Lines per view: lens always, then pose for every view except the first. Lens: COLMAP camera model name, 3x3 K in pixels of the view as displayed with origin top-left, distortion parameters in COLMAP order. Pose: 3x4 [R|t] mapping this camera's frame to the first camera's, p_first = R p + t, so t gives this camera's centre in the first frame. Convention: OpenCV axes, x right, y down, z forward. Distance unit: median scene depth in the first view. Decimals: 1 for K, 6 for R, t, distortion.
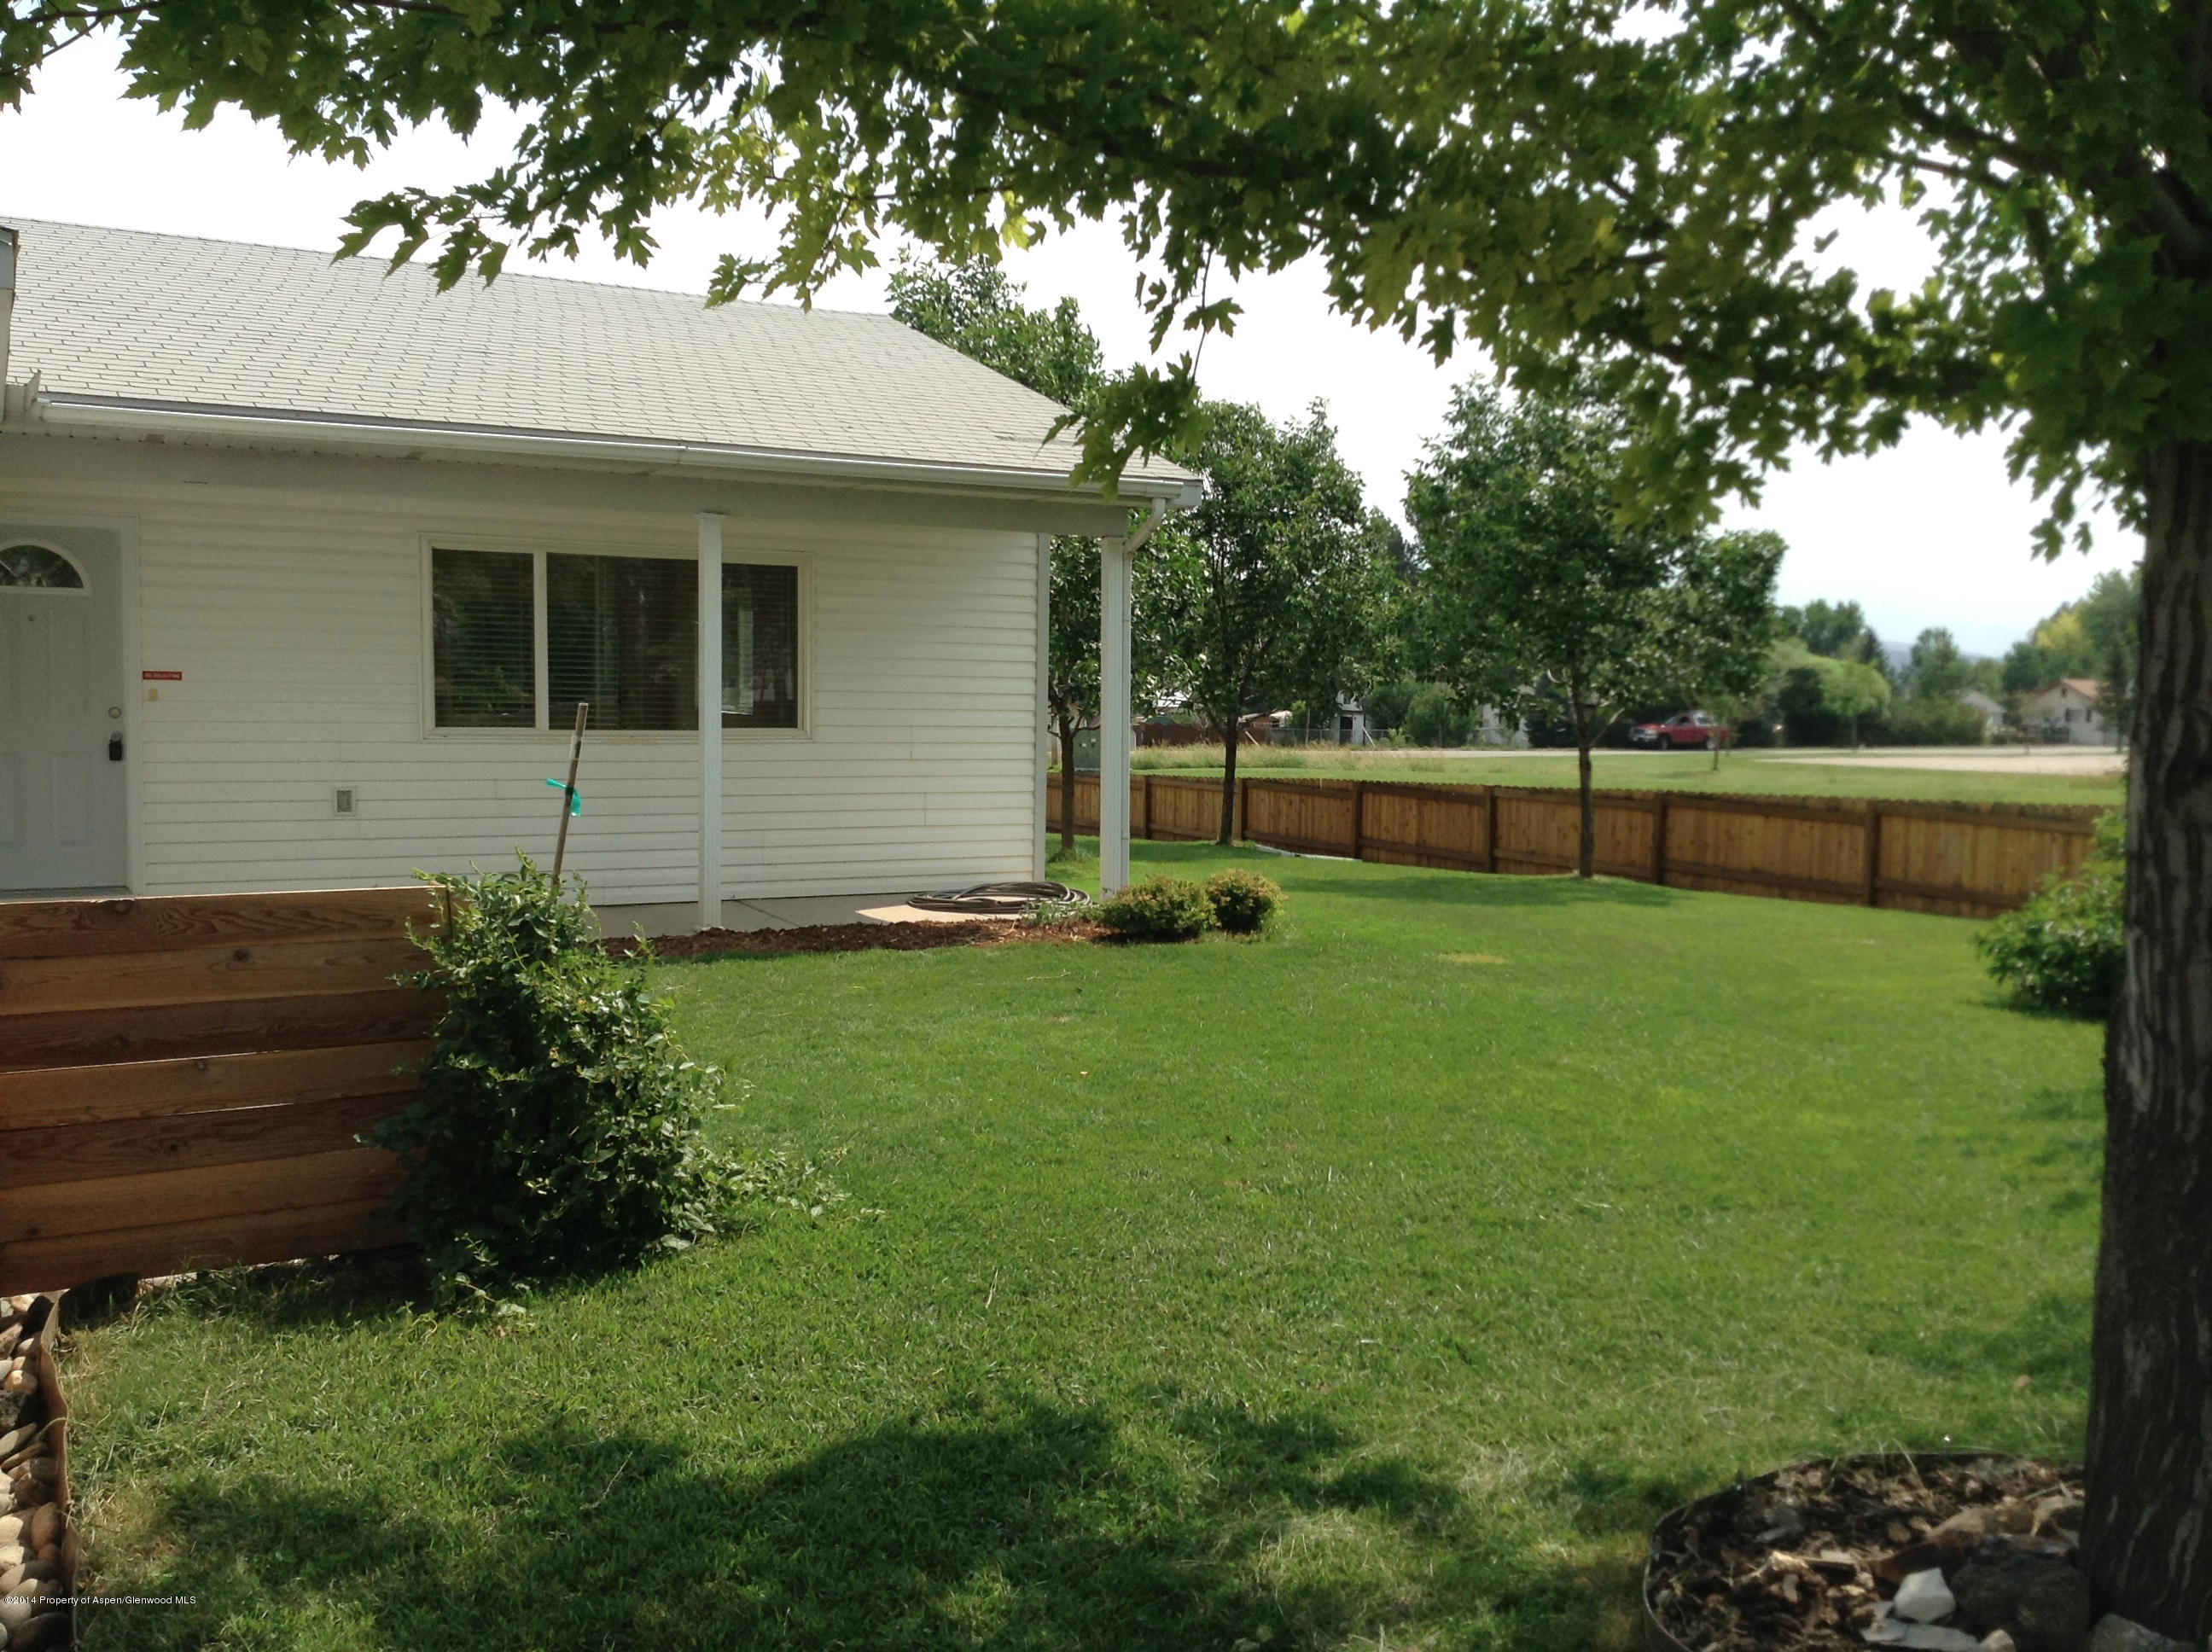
lens RADIAL K [[2000.0, 0, 1072.2], [0, 2000.0, 812.5], [0, 0, 1]] dist [0.152442, -0.216906]
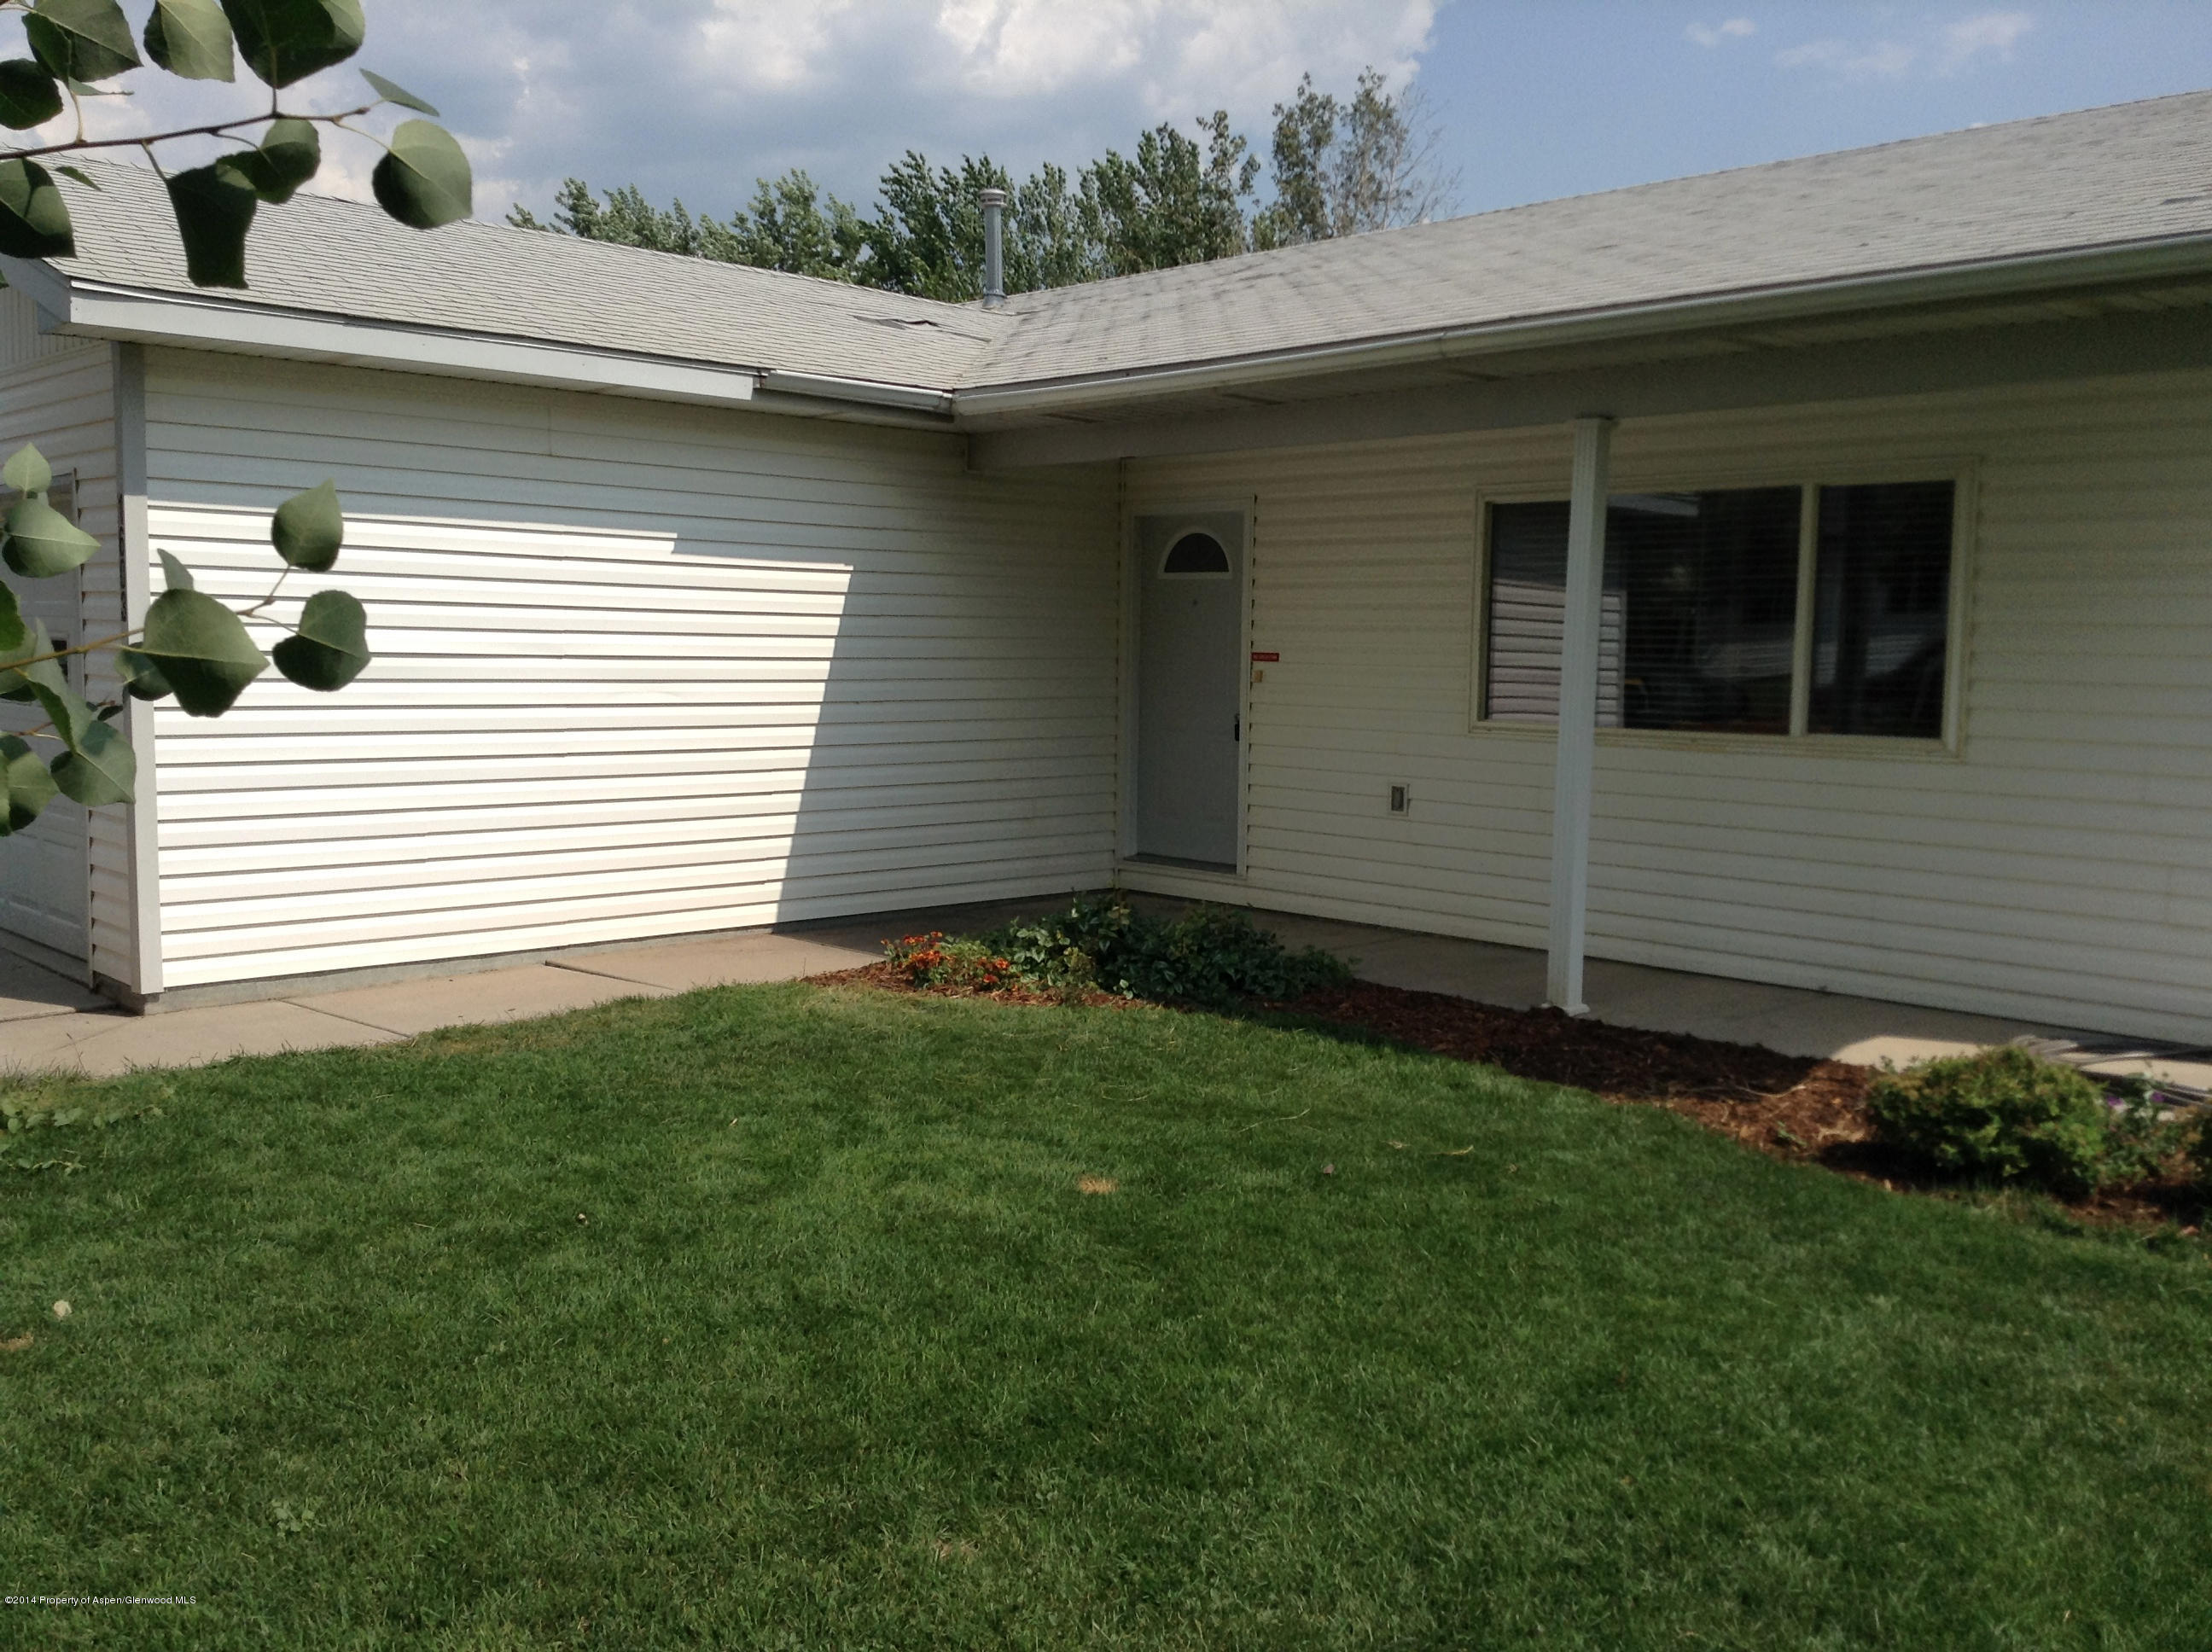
lens RADIAL K [[2000.0, 0, 1072.2], [0, 2000.0, 812.5], [0, 0, 1]] dist [0.152442, -0.216906]
pose [[0.273825, 0.084482, -0.958062, 0.371519], [-0.061542, 0.995632, 0.070206, -0.044045], [0.959808, 0.039737, 0.277829, 0.522847]]
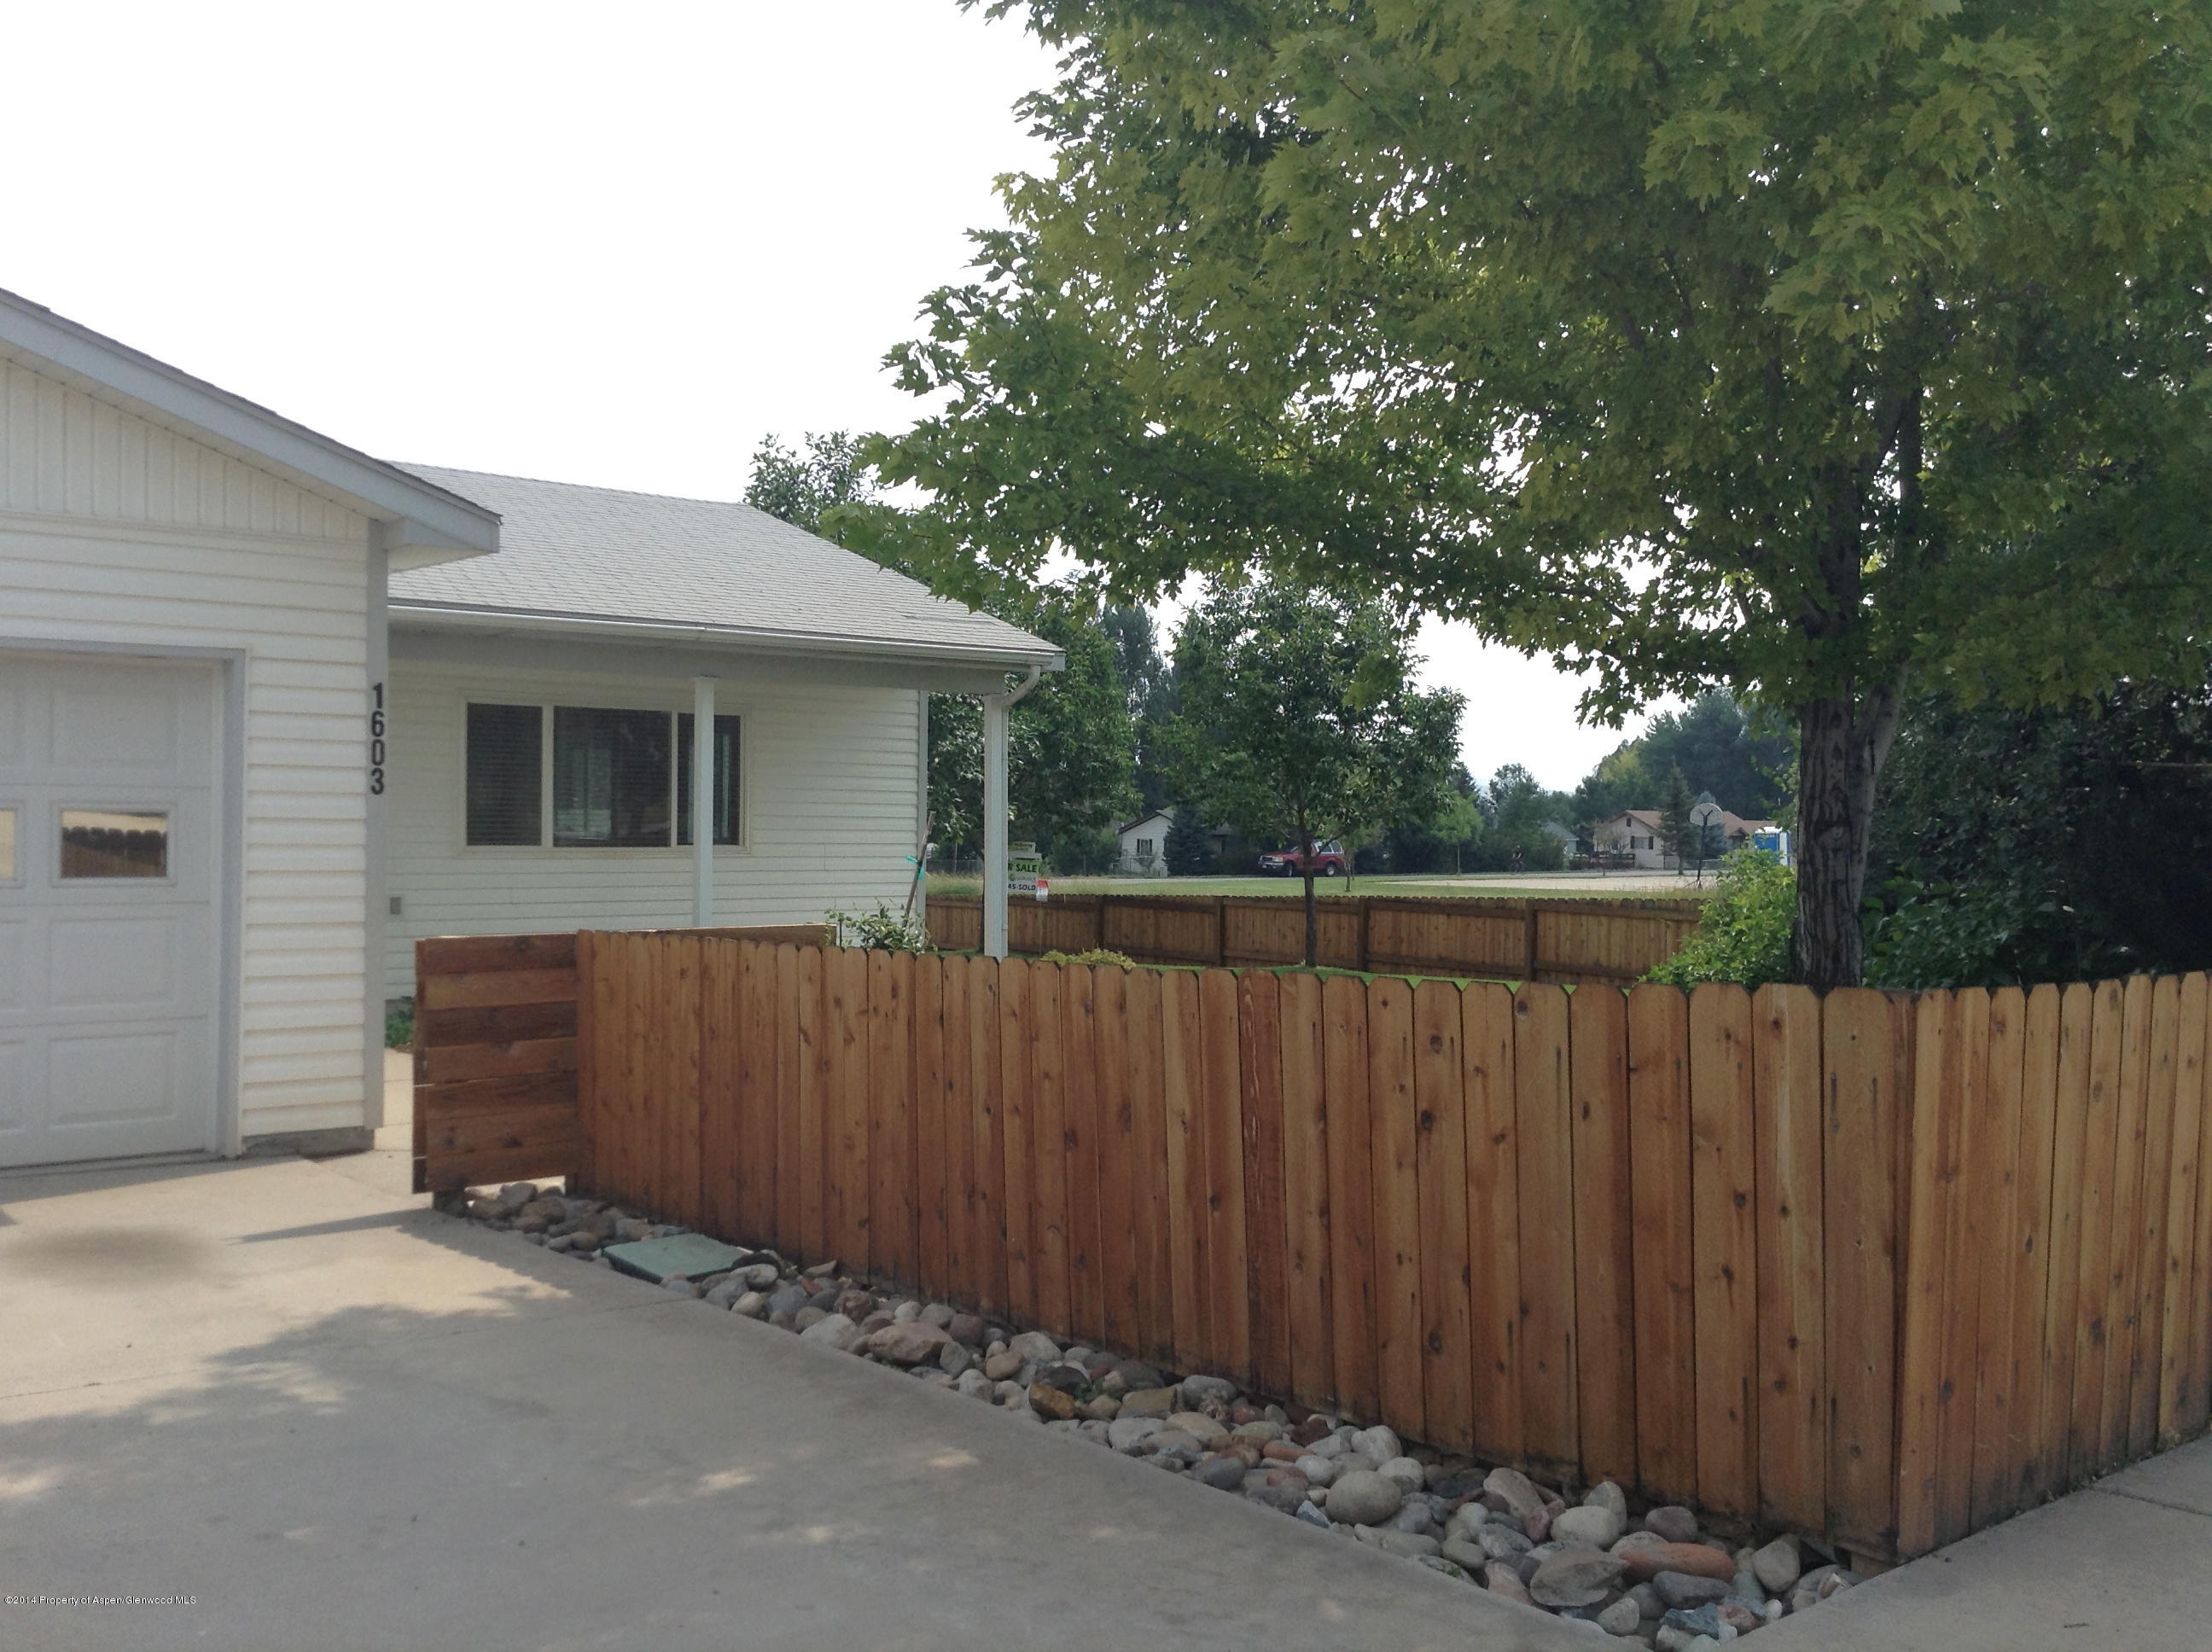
lens RADIAL K [[1968.8, 0, 1106.0], [0, 1968.8, 826.0], [0, 0, 1]] dist [0.214329, 0.000233]
pose [[0.981028, -0.007827, 0.193710, -0.140280], [0.019342, 0.998151, -0.057628, 0.018752], [-0.192901, 0.060281, 0.979365, -0.221016]]
